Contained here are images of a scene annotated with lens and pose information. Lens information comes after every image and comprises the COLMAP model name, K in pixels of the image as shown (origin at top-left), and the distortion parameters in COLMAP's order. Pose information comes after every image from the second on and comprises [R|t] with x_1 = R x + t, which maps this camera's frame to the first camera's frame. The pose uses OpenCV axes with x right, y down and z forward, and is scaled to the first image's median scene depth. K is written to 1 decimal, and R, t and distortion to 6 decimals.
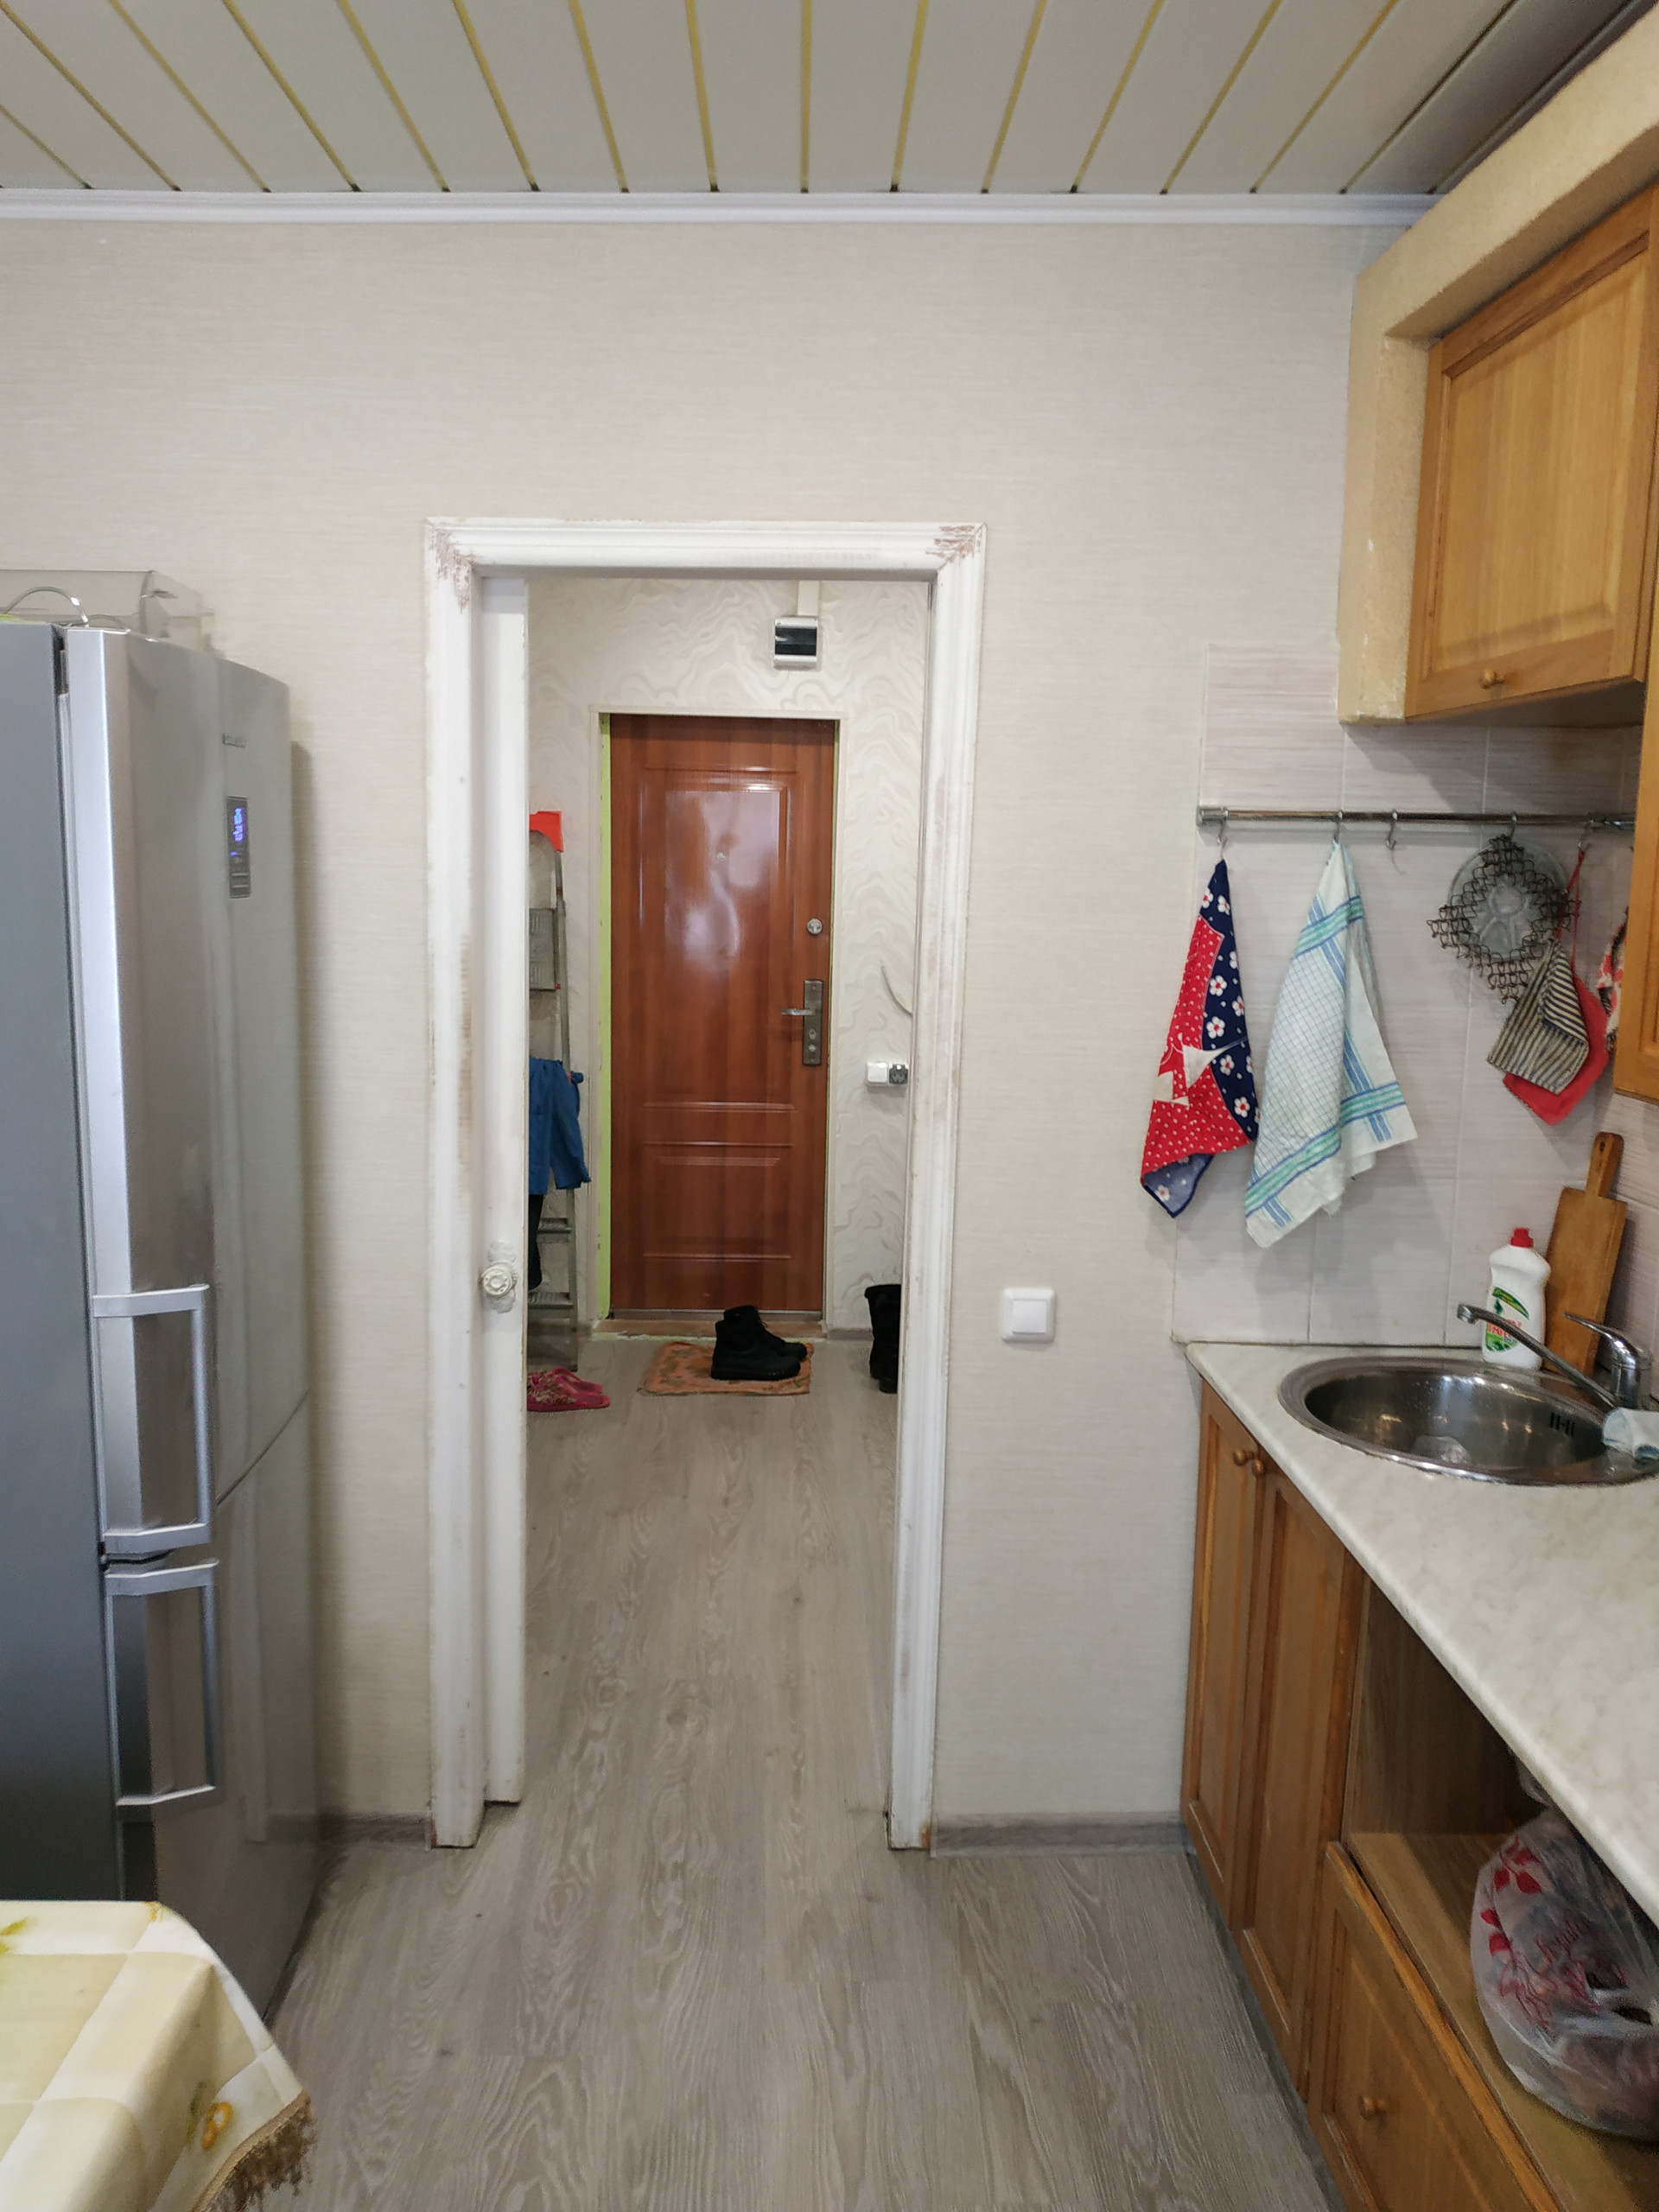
lens RADIAL K [[1627.4, 0, 822.1], [0, 1627.4, 1107.6], [0, 0, 1]] dist [0.051906, 0.003243]
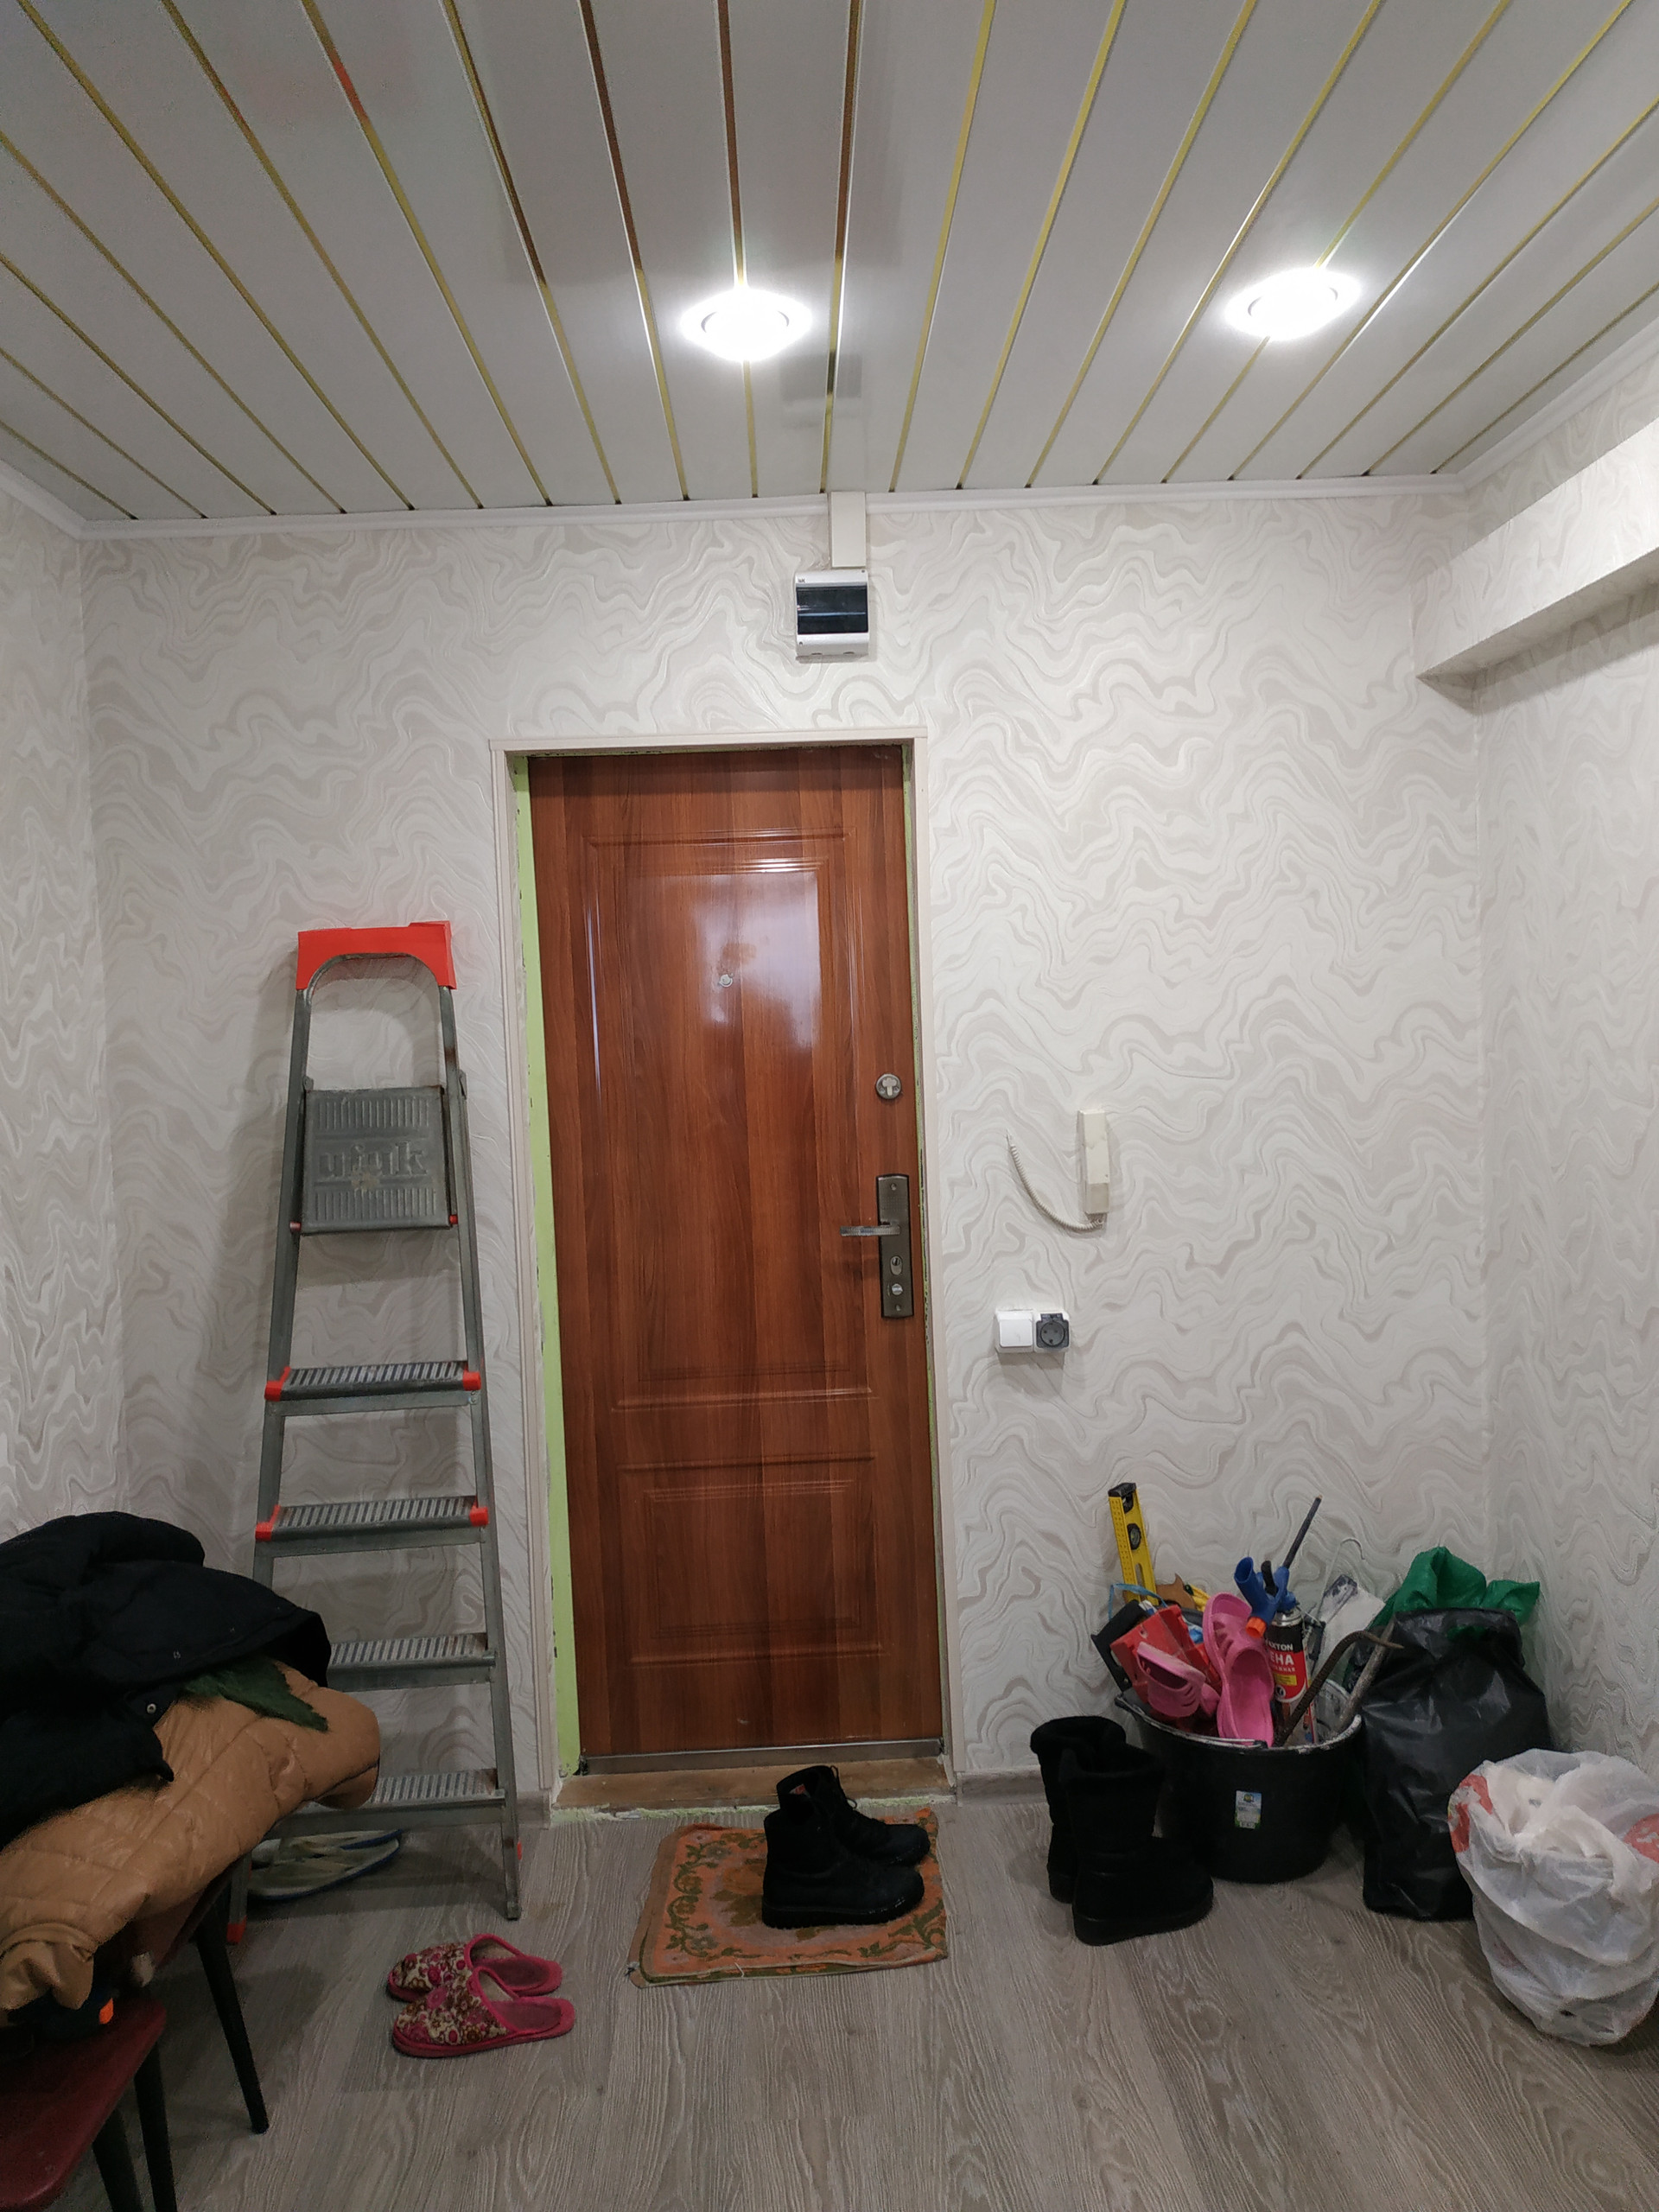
lens RADIAL K [[1627.4, 0, 829.0], [0, 1627.4, 1110.1], [0, 0, 1]] dist [0.051906, 0.003243]
pose [[0.997990, -0.063326, 0.002359, -0.028799], [0.063298, 0.994389, -0.084758, -0.054187], [0.003022, 0.084737, 0.996399, 0.412073]]
